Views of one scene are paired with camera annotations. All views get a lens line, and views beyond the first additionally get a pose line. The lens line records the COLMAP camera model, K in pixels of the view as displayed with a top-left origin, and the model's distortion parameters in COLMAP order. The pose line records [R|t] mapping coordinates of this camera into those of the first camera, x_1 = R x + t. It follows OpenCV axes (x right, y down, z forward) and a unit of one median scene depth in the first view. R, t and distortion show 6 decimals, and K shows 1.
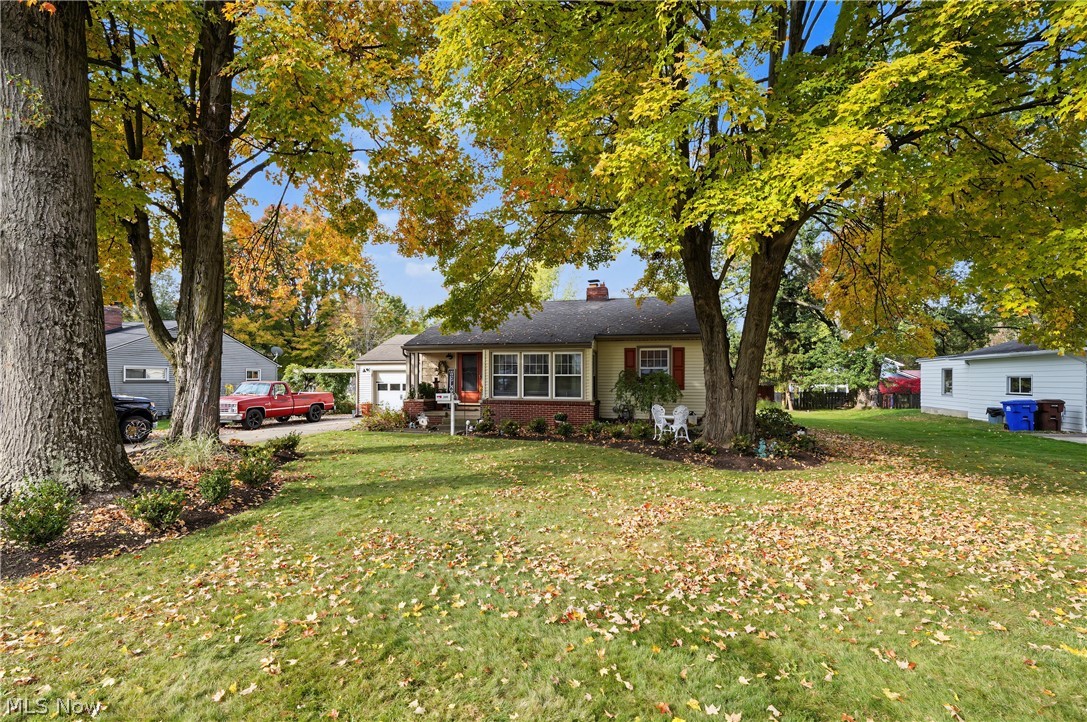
lens RADIAL K [[500.6, 0, 539.7], [0, 500.6, 369.4], [0, 0, 1]] dist [-0.007521, 0.000172]
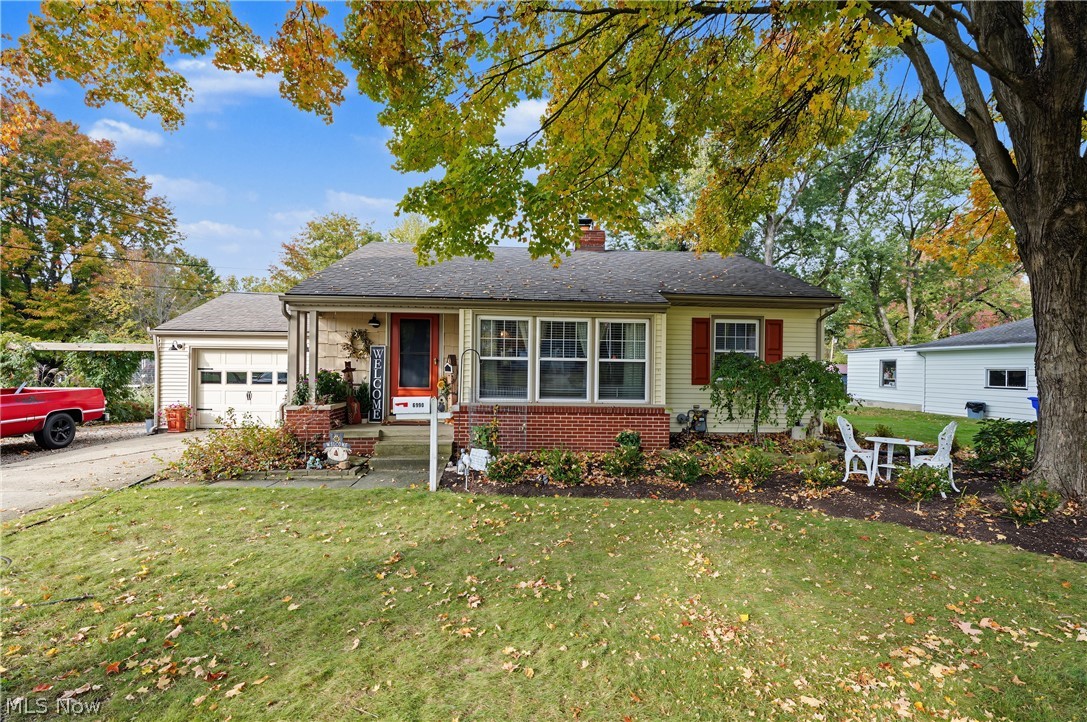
lens RADIAL K [[500.6, 0, 543.6], [0, 500.6, 364.6], [0, 0, 1]] dist [-0.007521, 0.000172]
pose [[0.943684, 0.012017, 0.330630, -0.147820], [-0.016827, 0.999790, 0.011689, 0.007978], [-0.330420, -0.016594, 0.943688, 0.349666]]
